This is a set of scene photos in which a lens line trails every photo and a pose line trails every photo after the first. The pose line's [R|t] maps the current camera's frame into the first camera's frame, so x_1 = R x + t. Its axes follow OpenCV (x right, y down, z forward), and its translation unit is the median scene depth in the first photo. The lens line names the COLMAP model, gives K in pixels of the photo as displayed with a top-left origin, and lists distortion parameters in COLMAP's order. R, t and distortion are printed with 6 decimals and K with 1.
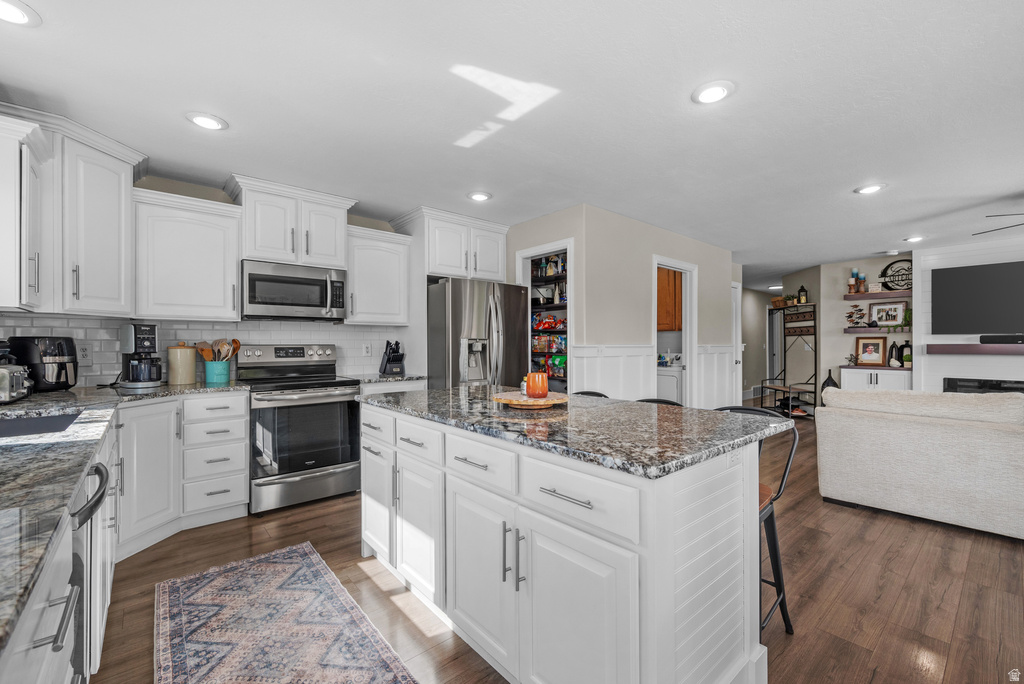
lens RADIAL K [[422.3, 0, 514.6], [0, 422.3, 345.9], [0, 0, 1]] dist [0.000531, 0.000161]
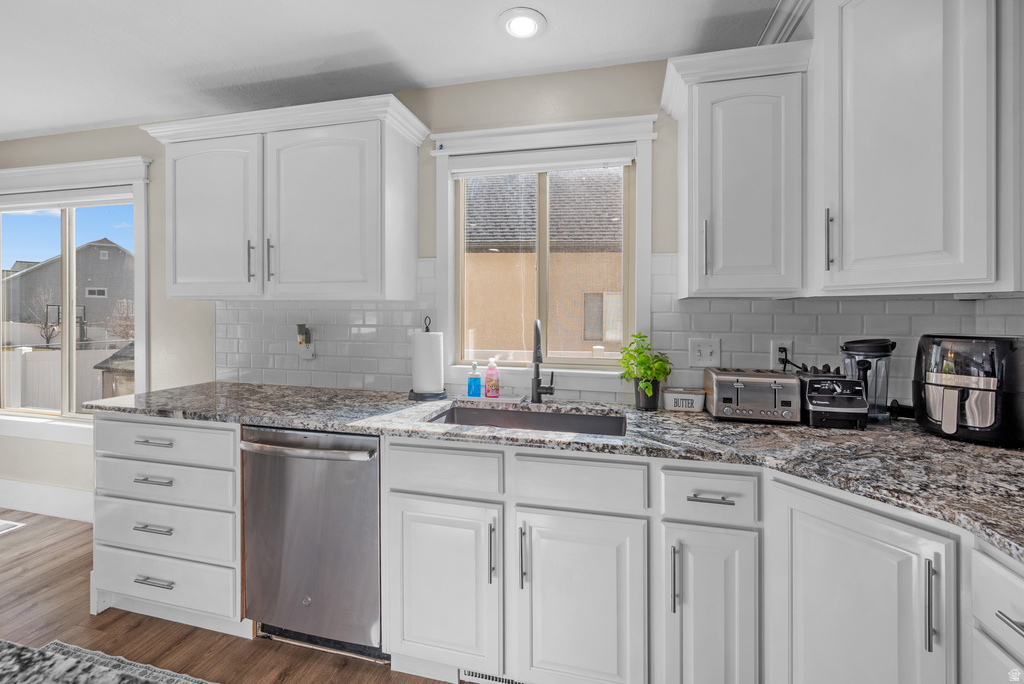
lens RADIAL K [[440.7, 0, 509.7], [0, 440.7, 315.5], [0, 0, 1]] dist [0.008890, 0.000202]
pose [[-0.813799, 0.000956, -0.581145, -0.270679], [-0.003960, 0.999966, 0.007189, -0.041263], [0.581132, 0.008151, -0.813768, 0.942186]]
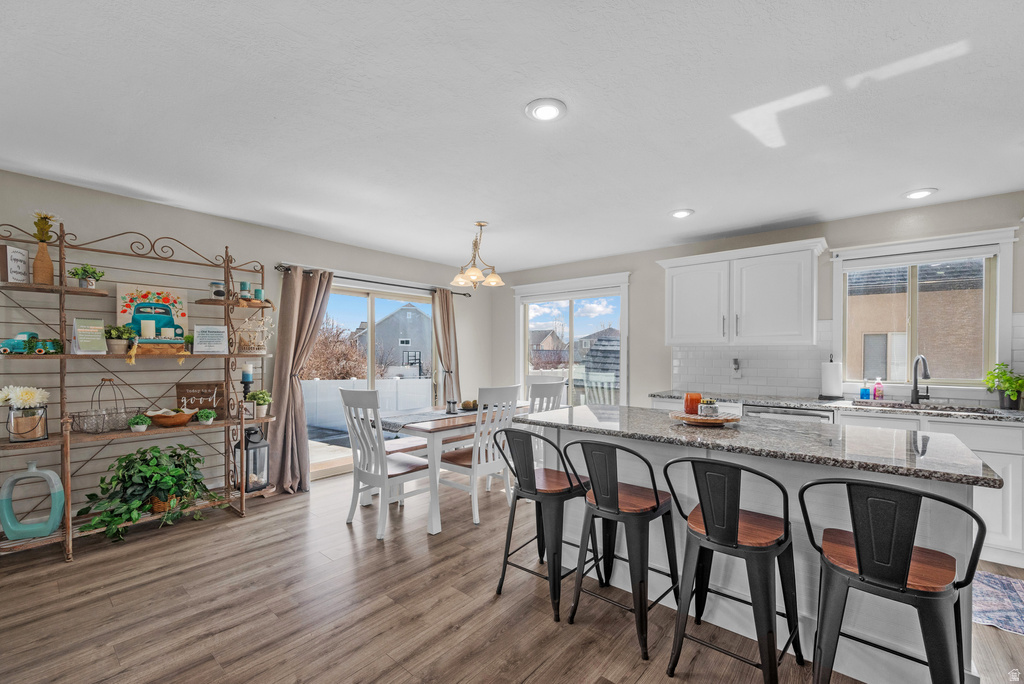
lens RADIAL K [[423.6, 0, 519.4], [0, 423.6, 360.9], [0, 0, 1]] dist [-0.001784, 0.001476]
pose [[-0.984152, 0.004921, -0.177260, 0.480107], [0.002461, 0.999898, 0.014096, -0.033275], [0.177311, 0.013437, -0.984063, 1.301384]]
